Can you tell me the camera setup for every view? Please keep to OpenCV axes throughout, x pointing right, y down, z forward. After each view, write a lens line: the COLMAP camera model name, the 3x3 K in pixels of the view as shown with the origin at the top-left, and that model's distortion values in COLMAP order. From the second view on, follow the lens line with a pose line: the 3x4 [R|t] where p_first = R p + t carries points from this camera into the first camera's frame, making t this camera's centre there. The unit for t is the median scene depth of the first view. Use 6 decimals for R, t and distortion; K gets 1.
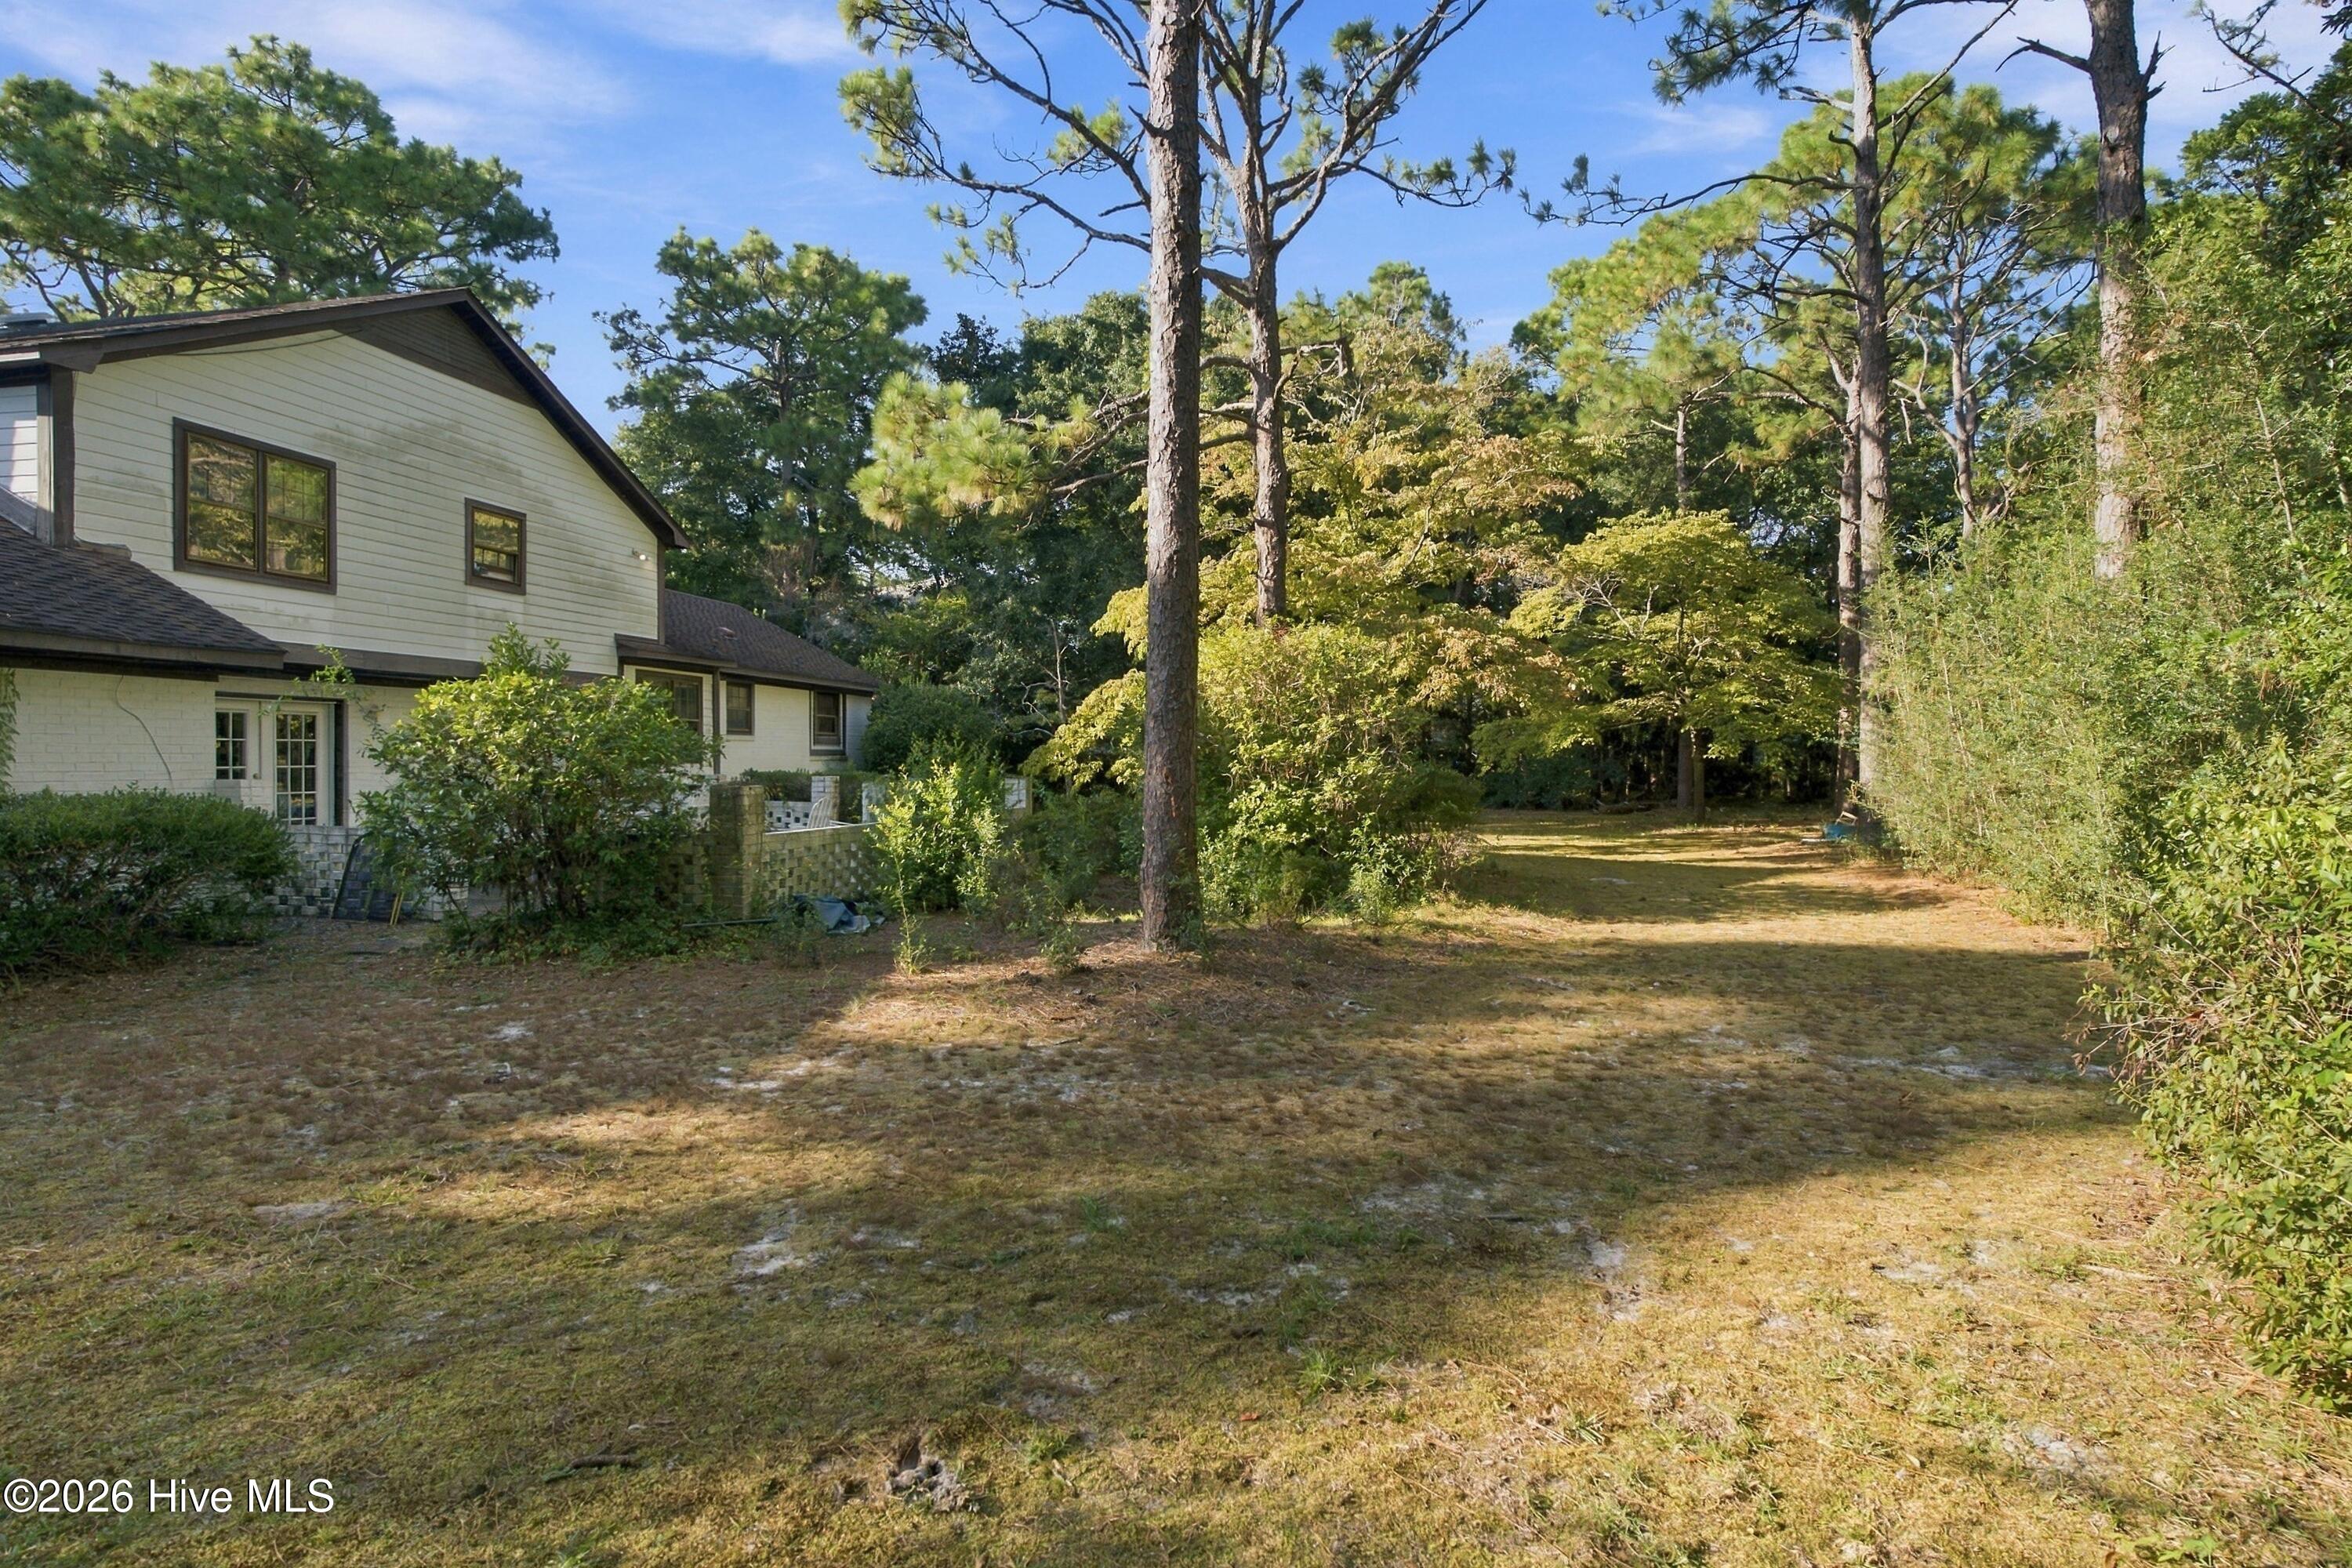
lens RADIAL K [[1174.6, 0, 1186.7], [0, 1174.6, 779.1], [0, 0, 1]] dist [0.002236, -0.001348]
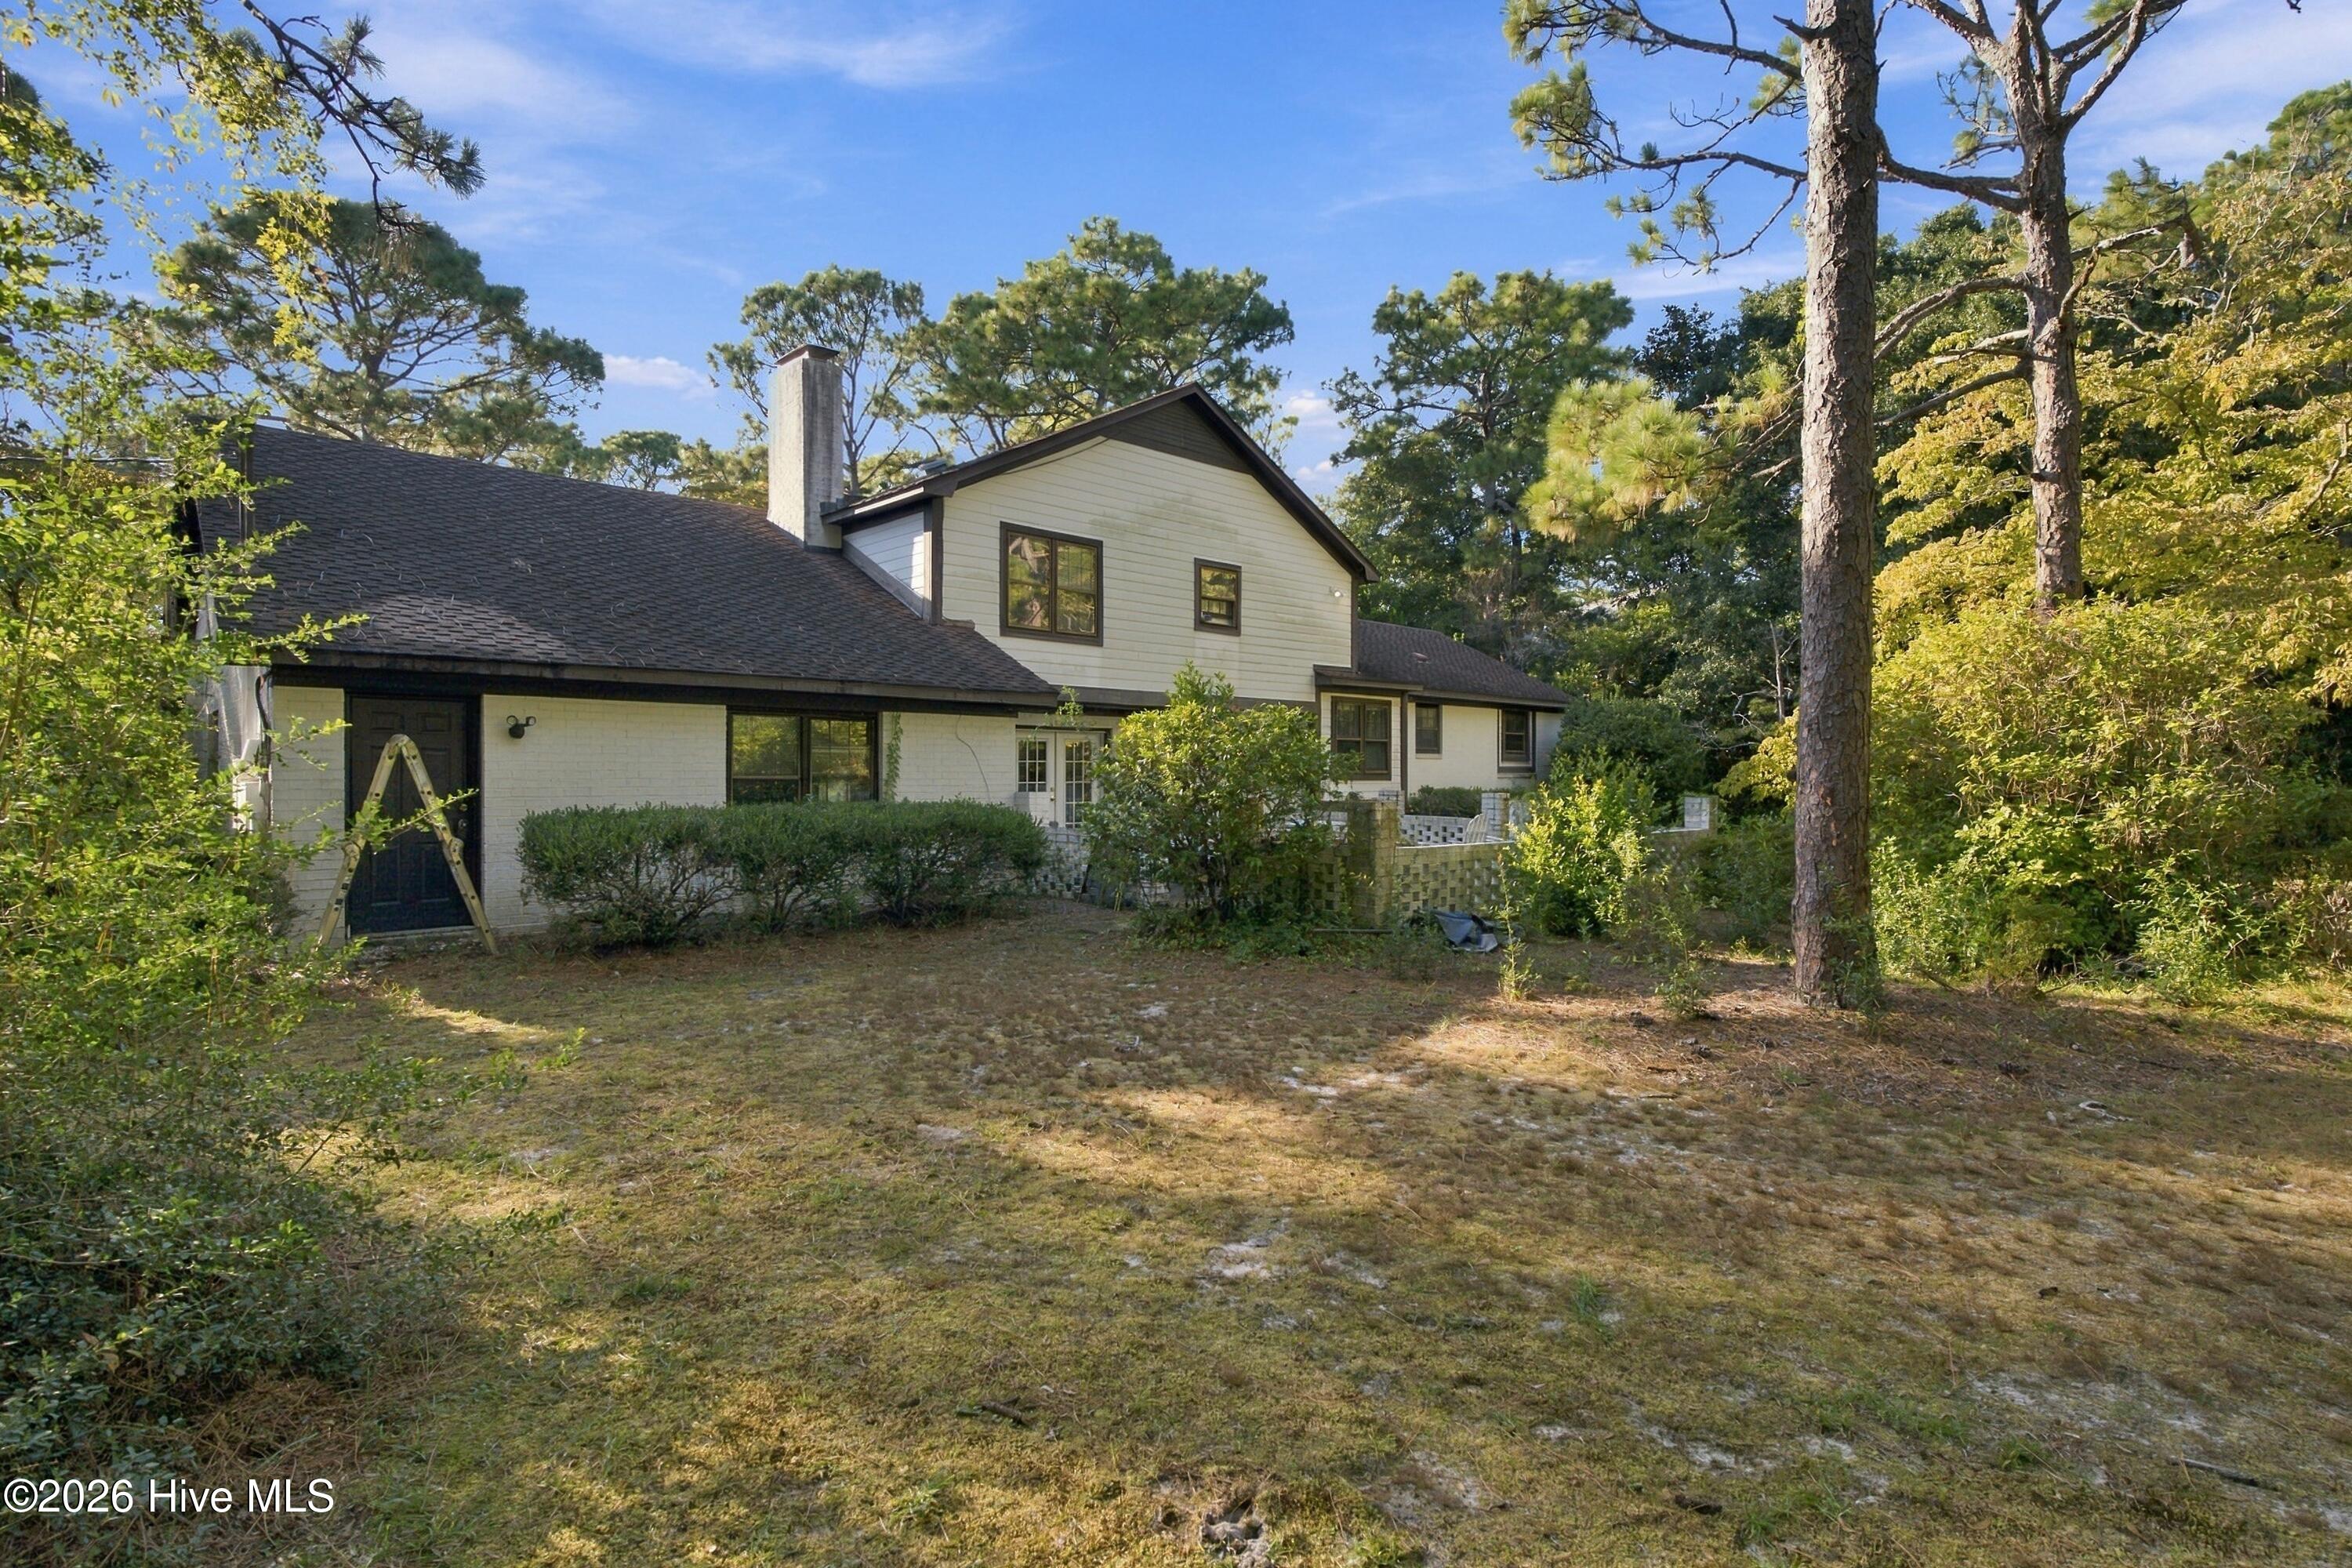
lens RADIAL K [[1152.6, 0, 1169.4], [0, 1152.6, 784.0], [0, 0, 1]] dist [0.003243, -0.001141]
pose [[0.814835, 0.003537, -0.579683, 0.055714], [-0.009651, 0.999926, -0.007464, -0.000589], [0.579613, 0.011676, 0.814808, 0.042961]]
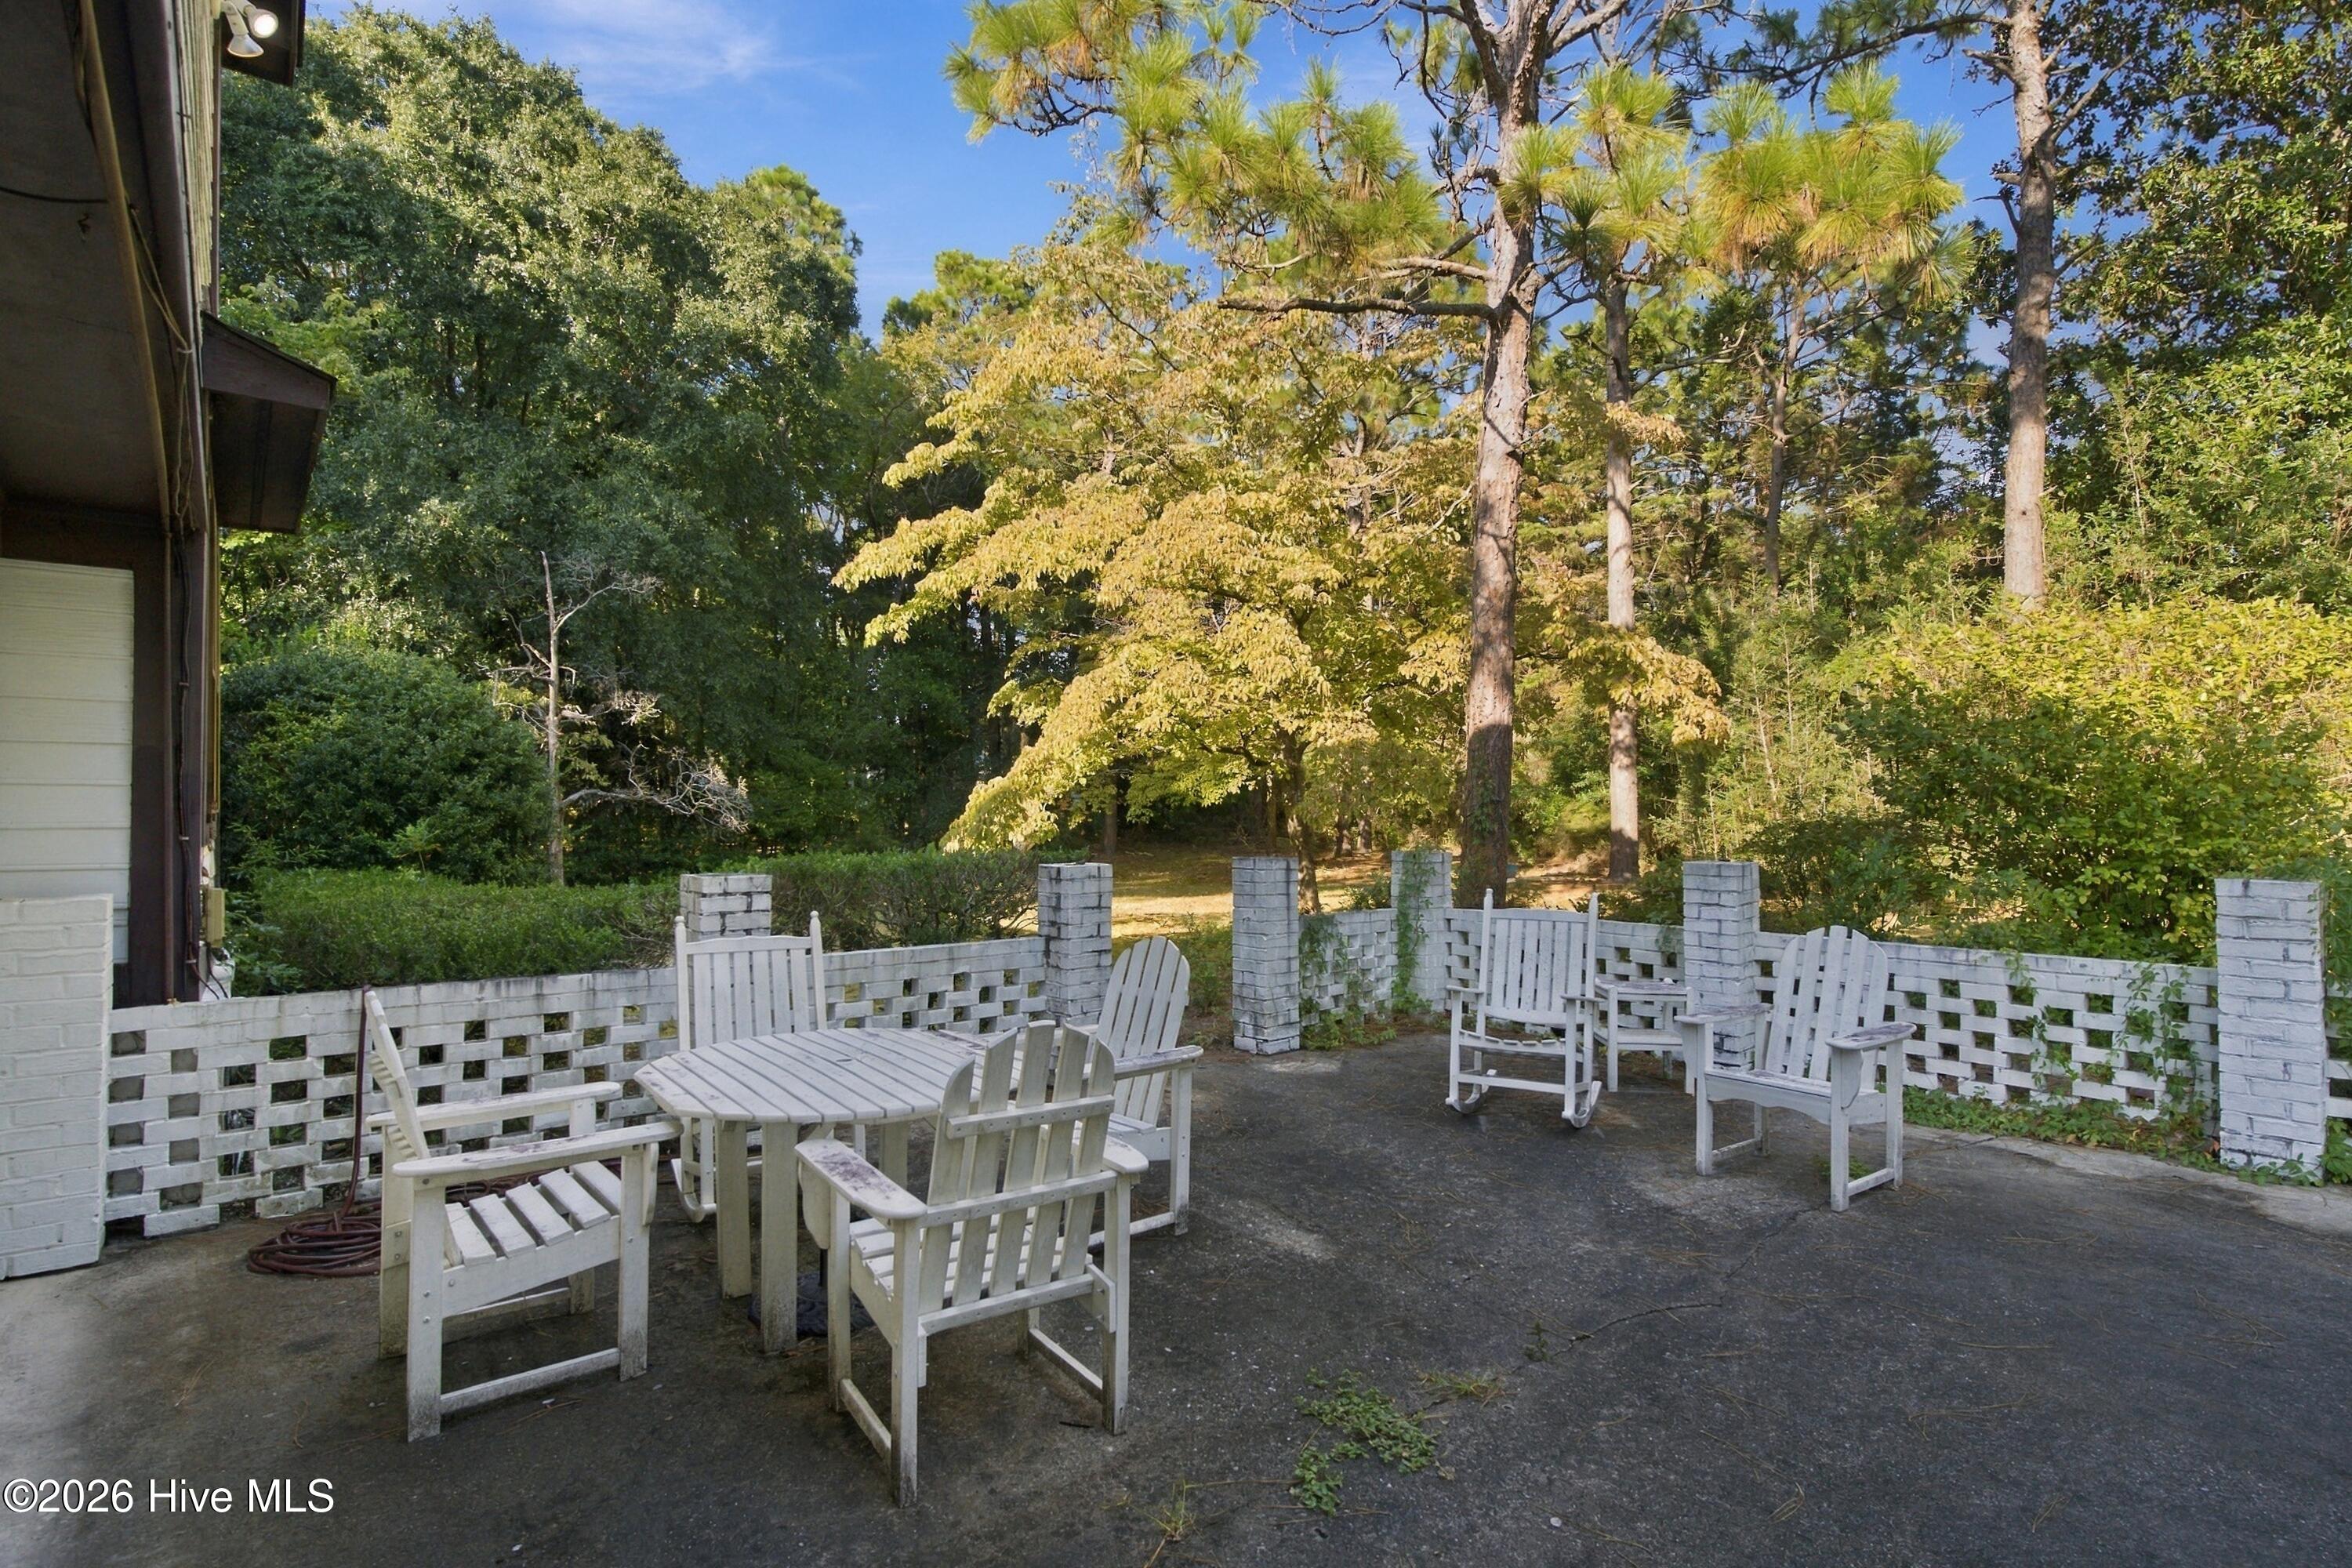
lens RADIAL K [[1152.6, 0, 1169.4], [0, 1152.6, 784.0], [0, 0, 1]] dist [0.003243, -0.001141]
pose [[0.639188, 0.008626, 0.769002, -0.806107], [0.017340, 0.999521, -0.025625, -0.026601], [-0.768855, 0.029714, 0.638732, 1.067146]]
